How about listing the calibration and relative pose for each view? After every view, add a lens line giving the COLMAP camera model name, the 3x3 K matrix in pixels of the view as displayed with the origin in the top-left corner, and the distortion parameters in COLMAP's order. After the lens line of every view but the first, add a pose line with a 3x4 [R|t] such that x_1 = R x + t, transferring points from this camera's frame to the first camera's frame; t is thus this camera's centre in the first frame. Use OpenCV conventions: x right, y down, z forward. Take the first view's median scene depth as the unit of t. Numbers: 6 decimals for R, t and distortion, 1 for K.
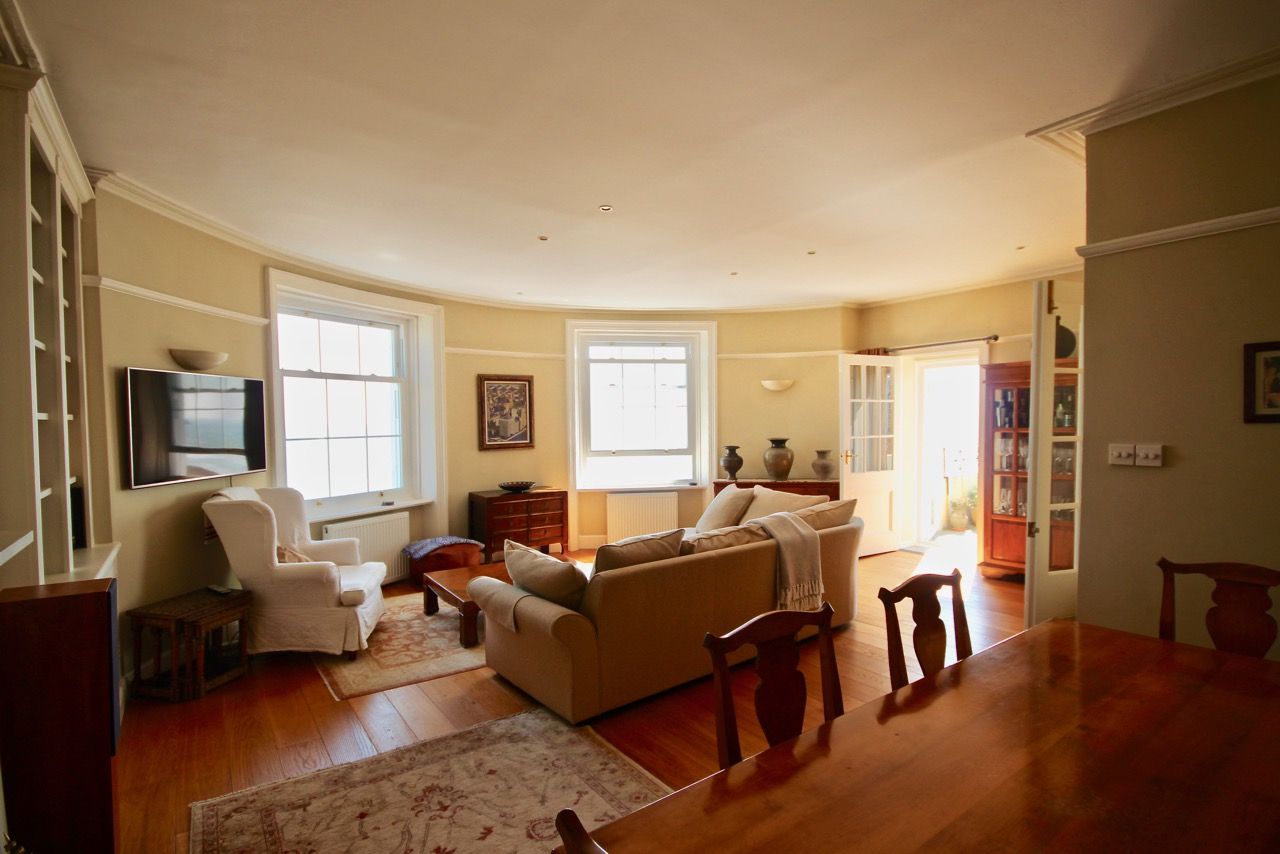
lens RADIAL K [[607.9, 0, 632.8], [0, 607.9, 432.2], [0, 0, 1]] dist [0.000432, -0.000222]
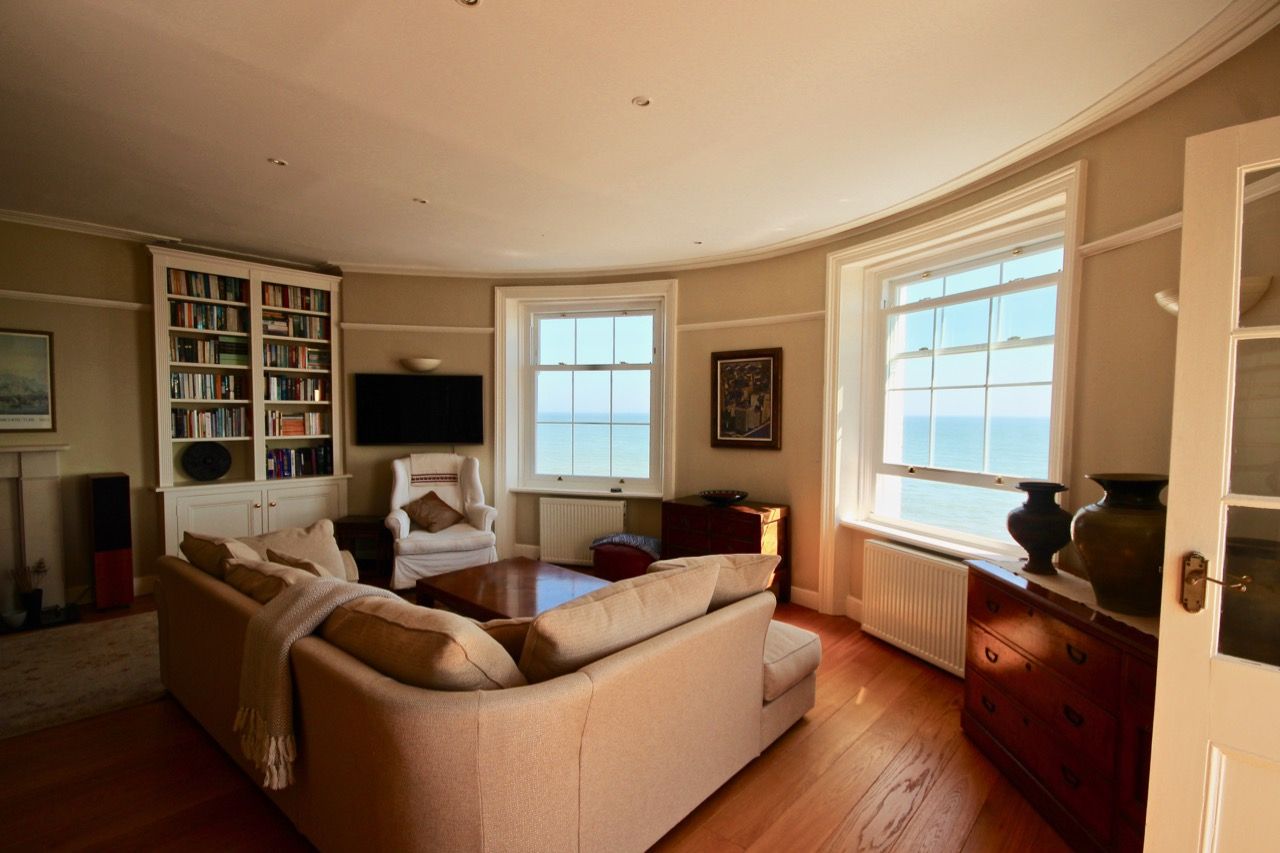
lens RADIAL K [[607.9, 0, 642.4], [0, 607.9, 435.0], [0, 0, 1]] dist [0.000432, -0.000222]
pose [[0.213422, 0.050522, -0.975653, 0.517308], [-0.034661, 0.998425, 0.044120, -0.017799], [0.976345, 0.024401, 0.214837, 0.724166]]
